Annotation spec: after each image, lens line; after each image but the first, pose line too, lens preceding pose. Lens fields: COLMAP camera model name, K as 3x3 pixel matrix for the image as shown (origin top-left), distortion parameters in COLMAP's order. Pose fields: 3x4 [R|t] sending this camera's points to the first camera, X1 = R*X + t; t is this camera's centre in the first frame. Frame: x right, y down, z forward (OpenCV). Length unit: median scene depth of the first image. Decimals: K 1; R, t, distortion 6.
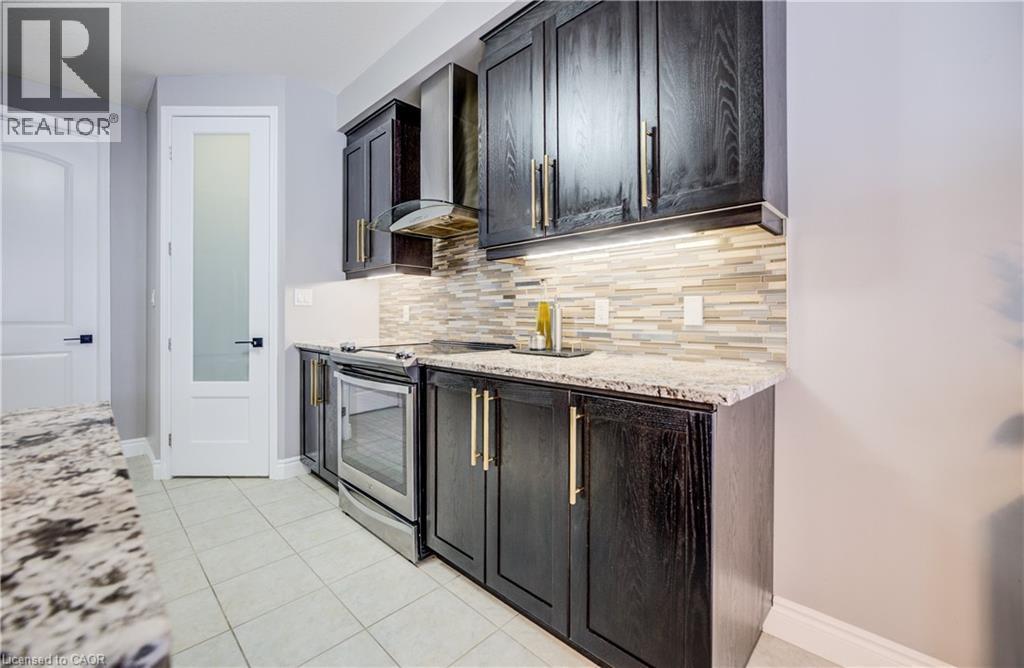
lens RADIAL K [[420.1, 0, 511.2], [0, 420.1, 315.5], [0, 0, 1]] dist [-0.000226, 0.000005]
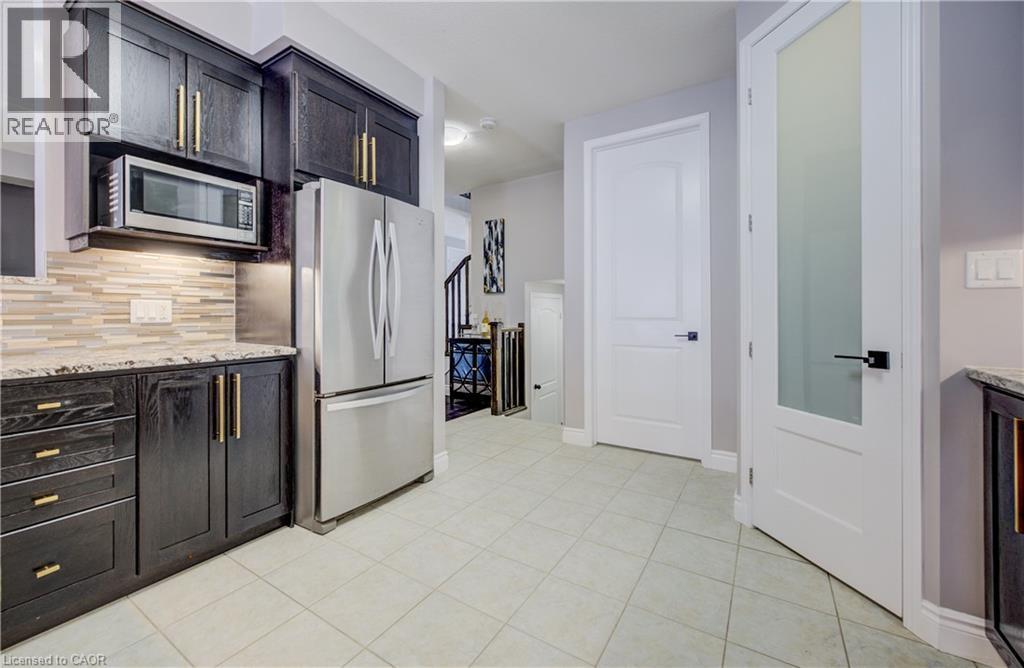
lens RADIAL K [[406.9, 0, 510.8], [0, 406.9, 316.4], [0, 0, 1]] dist [0.000318, 0.000263]
pose [[0.210205, 0.004196, -0.977648, -0.187188], [0.006054, 0.999966, 0.005593, 0.002171], [0.977639, -0.007094, 0.210172, 0.423080]]
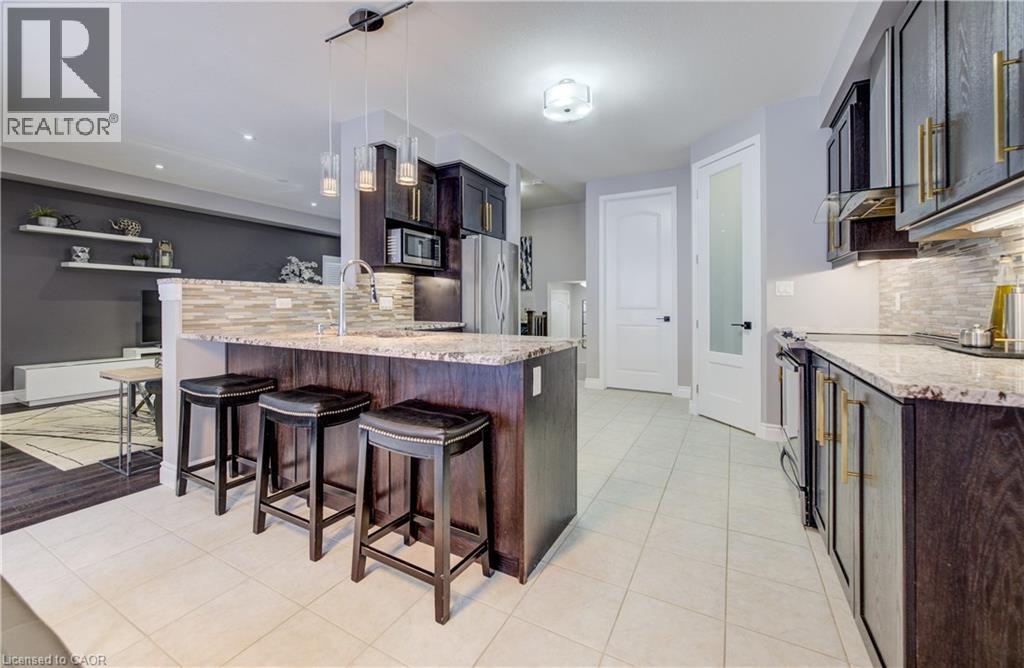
lens RADIAL K [[409.6, 0, 506.8], [0, 409.6, 306.9], [0, 0, 1]] dist [-0.001992, -0.000082]
pose [[0.271125, 0.003315, -0.962538, 0.389488], [0.003172, 0.999986, 0.004338, 0.000275], [0.962539, -0.004230, 0.271111, -0.034726]]
